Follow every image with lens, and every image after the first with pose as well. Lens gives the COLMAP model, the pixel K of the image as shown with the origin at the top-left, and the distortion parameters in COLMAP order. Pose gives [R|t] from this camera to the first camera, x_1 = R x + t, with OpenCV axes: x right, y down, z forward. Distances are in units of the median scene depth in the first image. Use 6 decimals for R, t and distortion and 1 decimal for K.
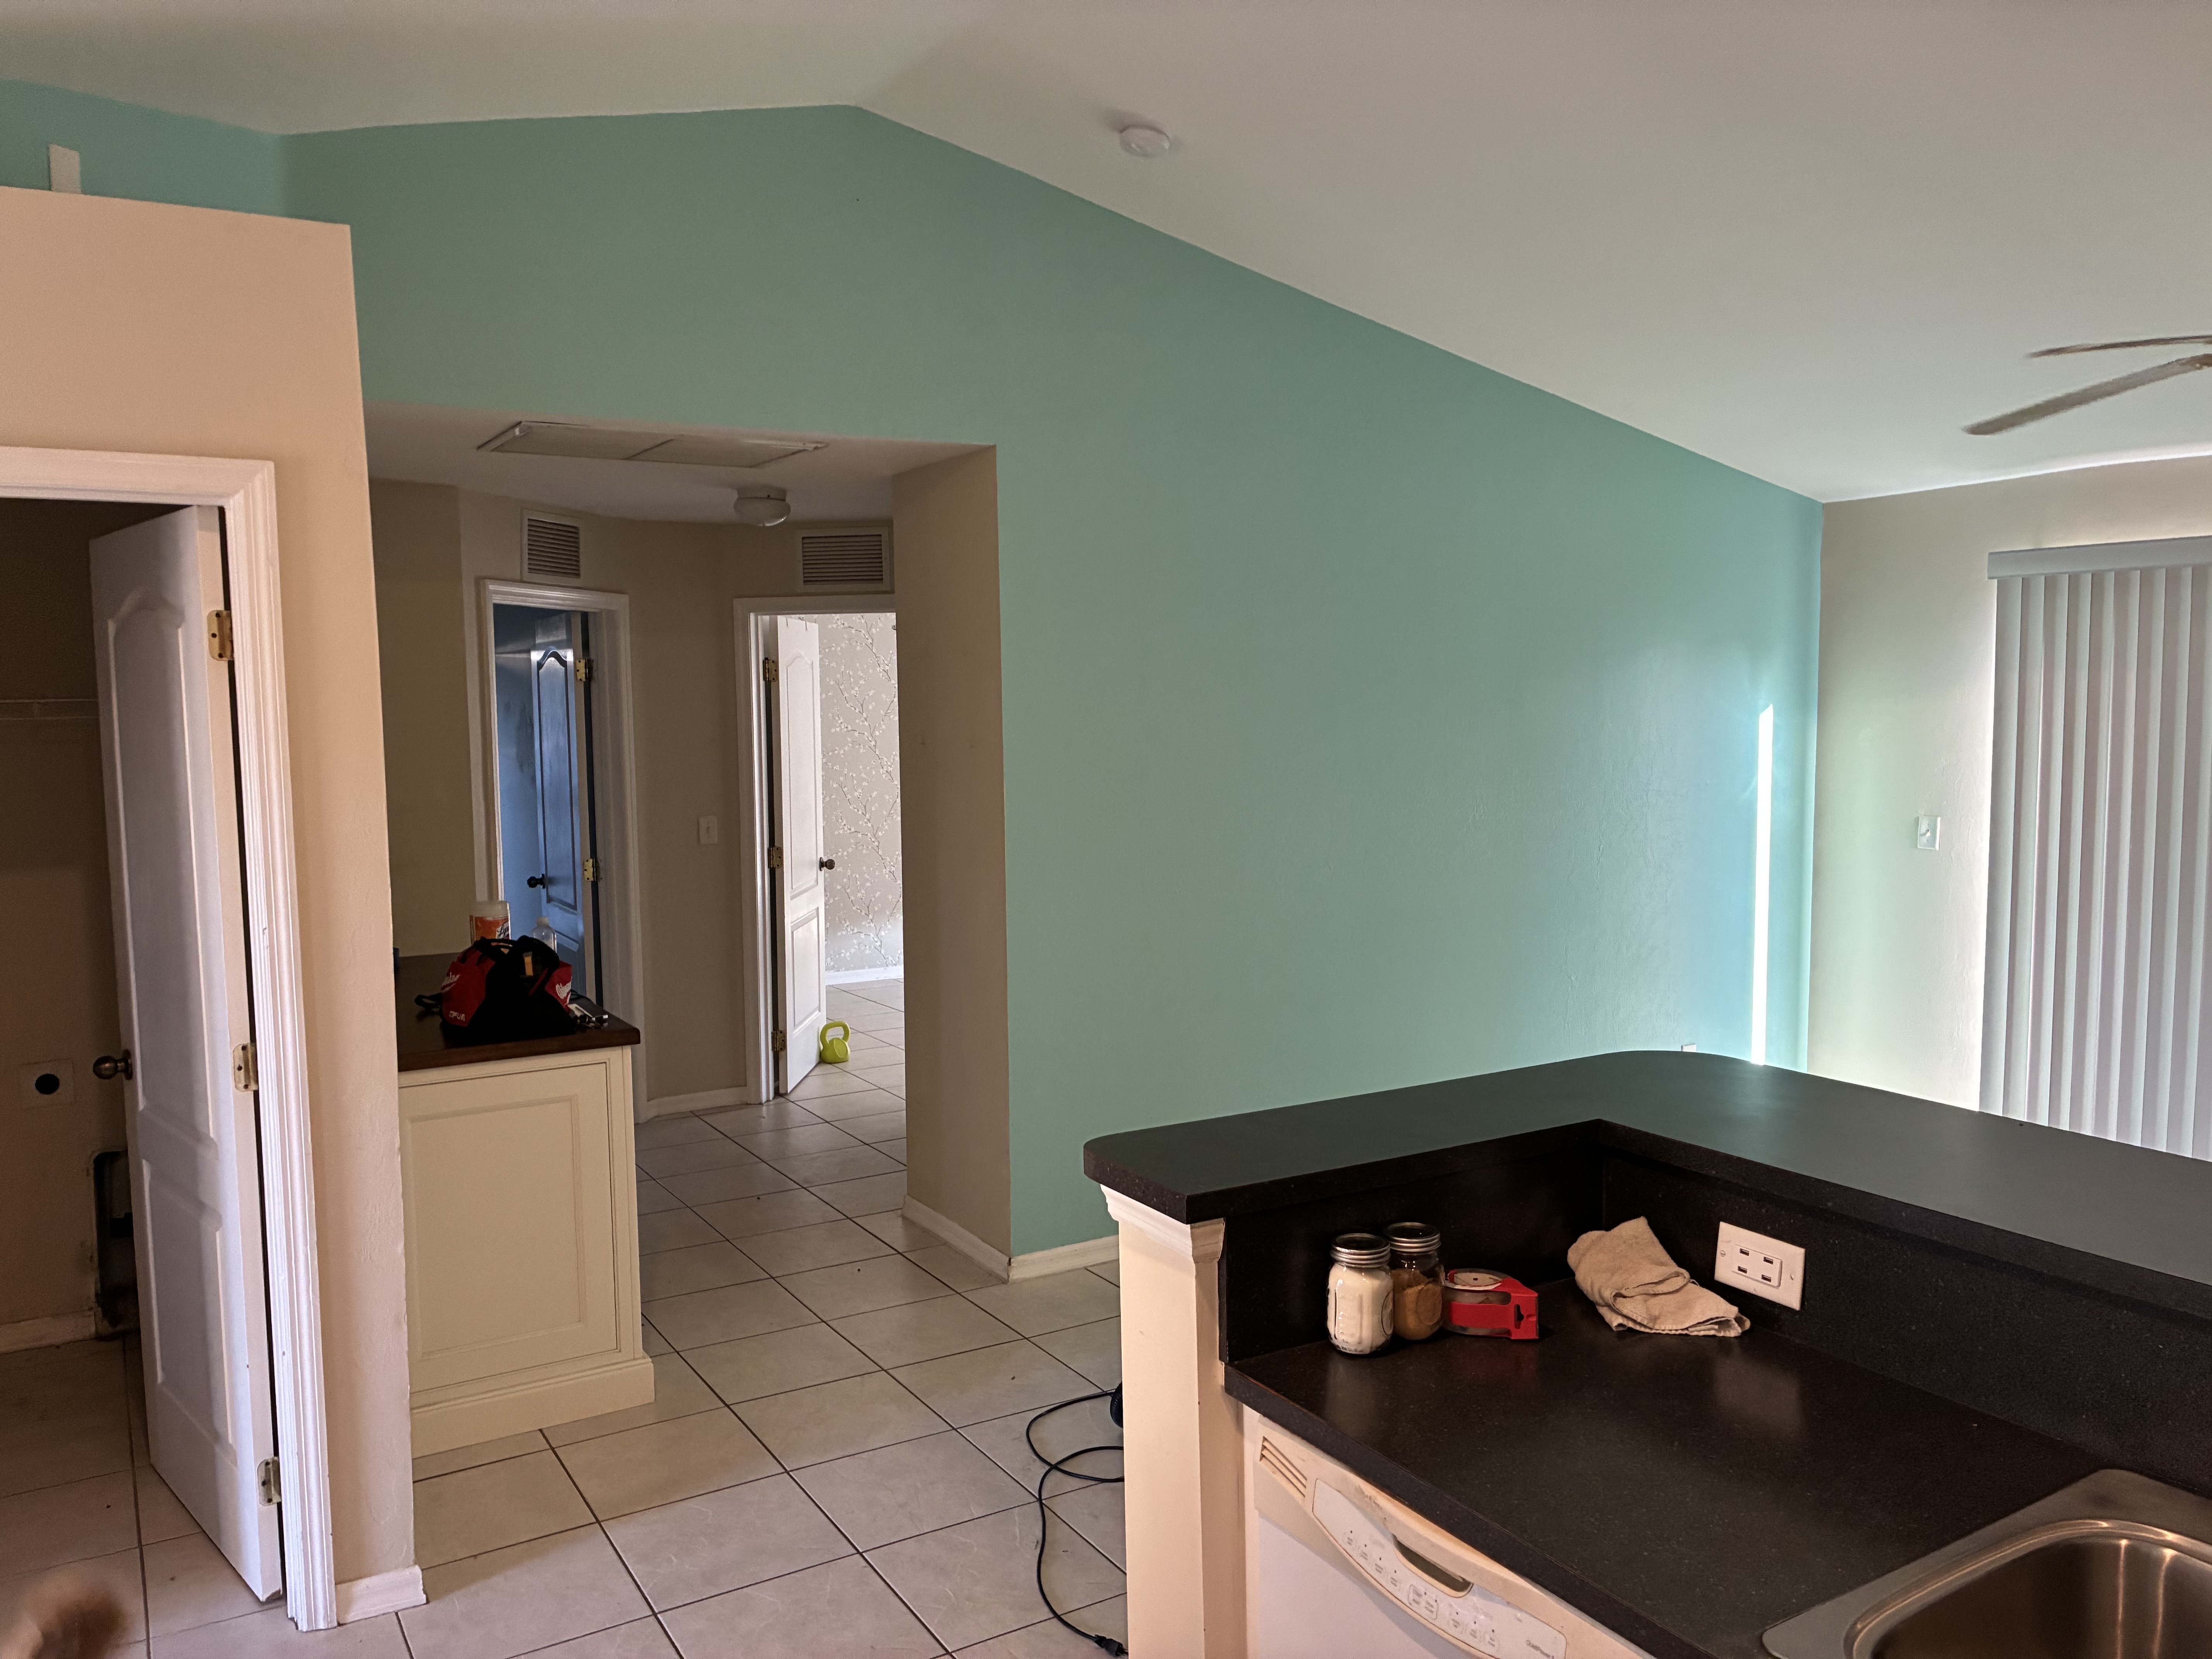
lens RADIAL K [[1676.3, 0, 1107.8], [0, 1676.3, 830.4], [0, 0, 1]] dist [-0.016148, -0.008457]
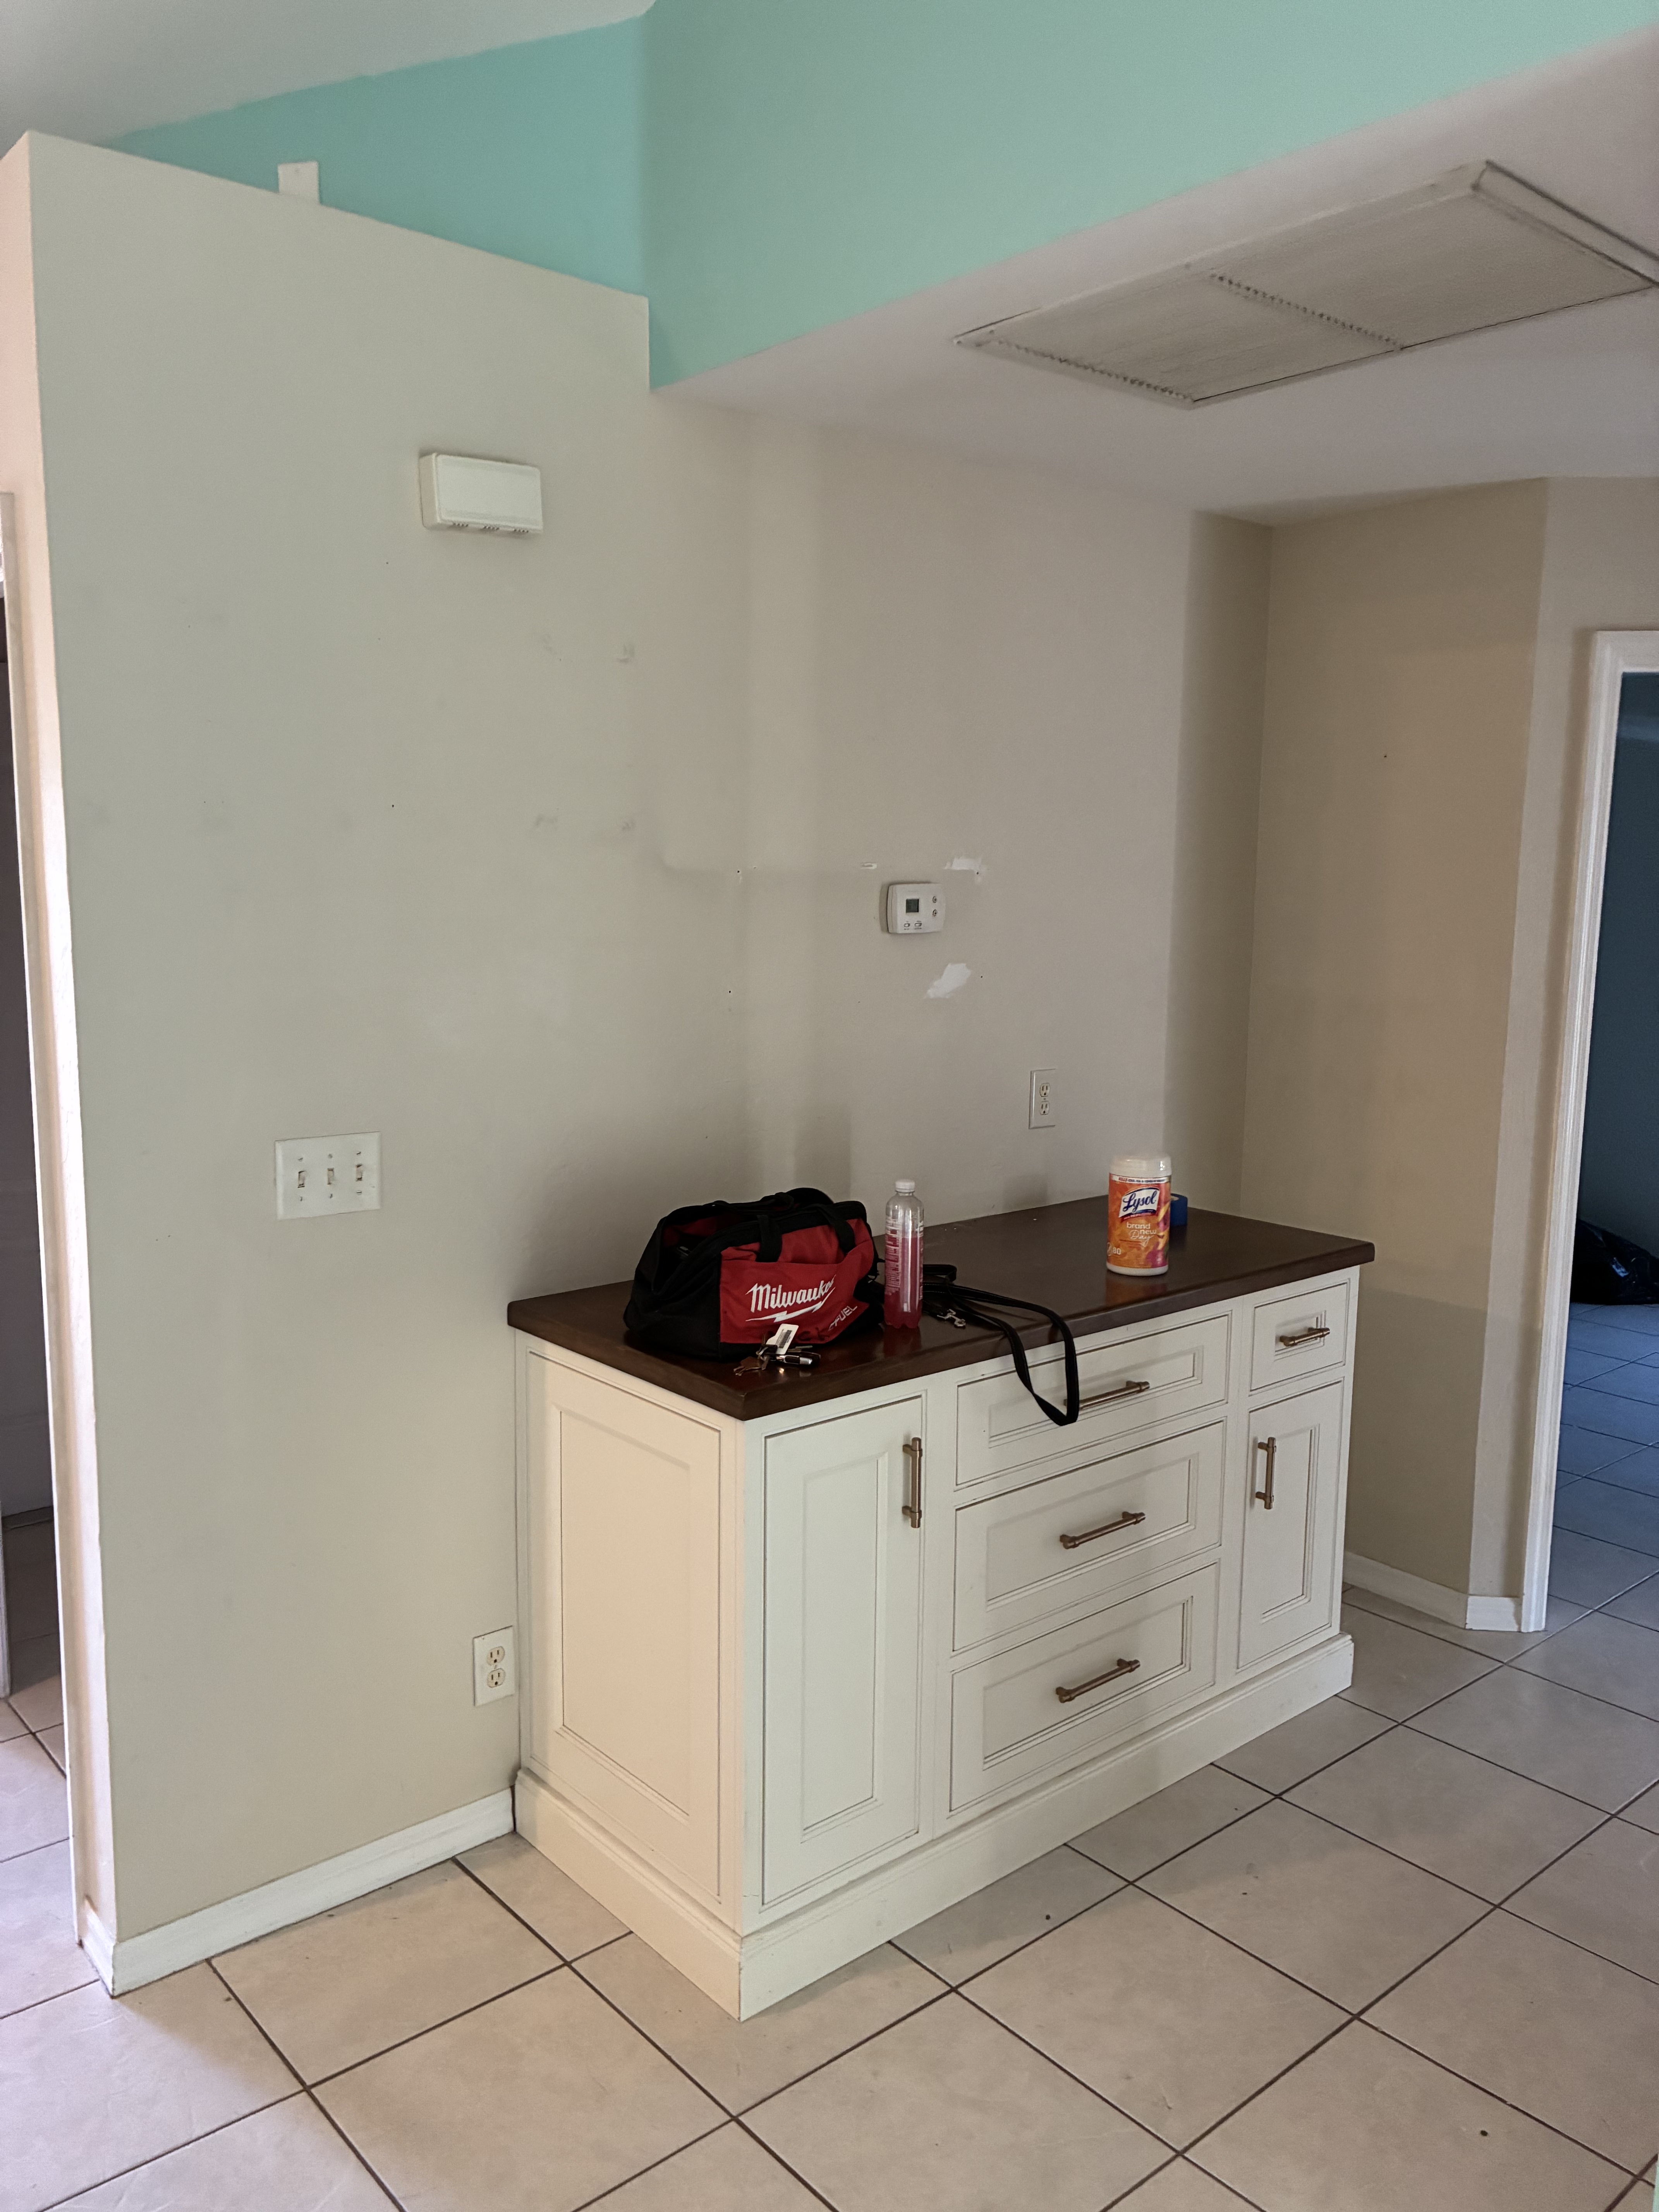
lens RADIAL K [[1676.3, 0, 830.9], [0, 1676.3, 1102.5], [0, 0, 1]] dist [-0.016148, -0.008457]
pose [[0.167501, 0.148839, -0.974572, 0.282095], [-0.098358, 0.986129, 0.133700, -0.062487], [0.980953, 0.073462, 0.179818, 1.005772]]
